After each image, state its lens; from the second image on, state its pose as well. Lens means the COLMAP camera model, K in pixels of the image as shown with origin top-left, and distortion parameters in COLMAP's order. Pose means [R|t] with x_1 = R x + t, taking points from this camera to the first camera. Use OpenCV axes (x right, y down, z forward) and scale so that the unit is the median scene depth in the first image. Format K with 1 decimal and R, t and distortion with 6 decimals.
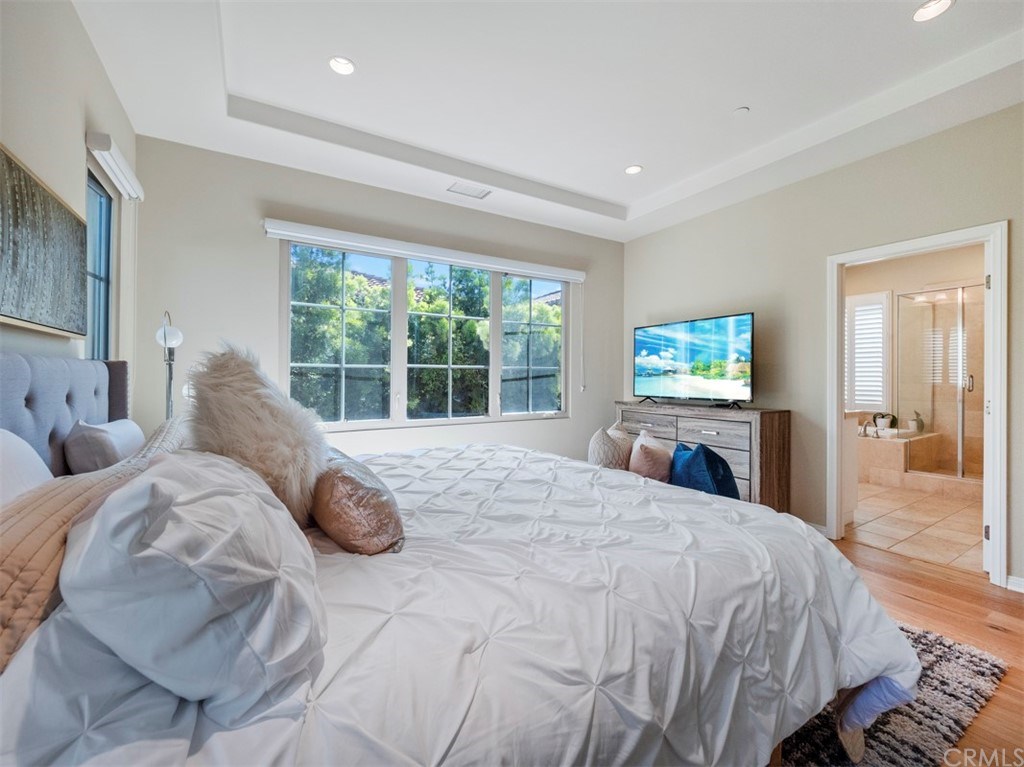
lens RADIAL K [[430.6, 0, 509.6], [0, 430.6, 376.2], [0, 0, 1]] dist [-0.002385, -0.000609]
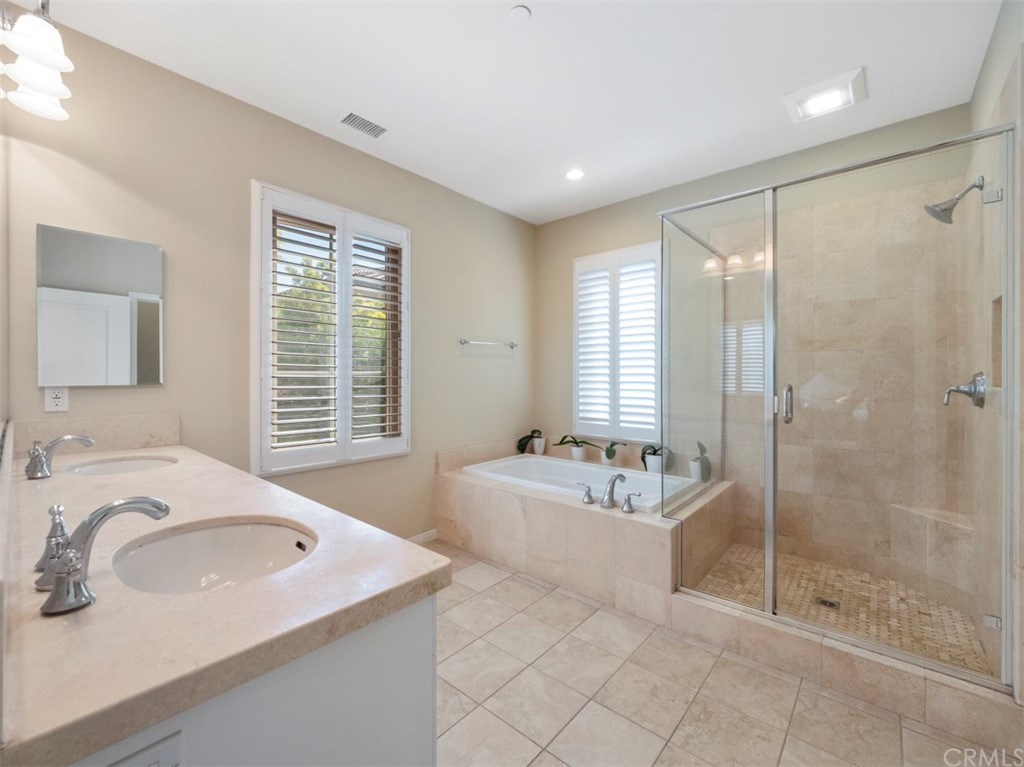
lens RADIAL K [[430.6, 0, 509.6], [0, 430.6, 376.2], [0, 0, 1]] dist [-0.002385, -0.000609]
pose [[0.953165, -0.004379, 0.302418, 0.470150], [0.003396, 0.999987, 0.003776, -0.010022], [-0.302430, -0.002572, 0.953168, 0.468937]]
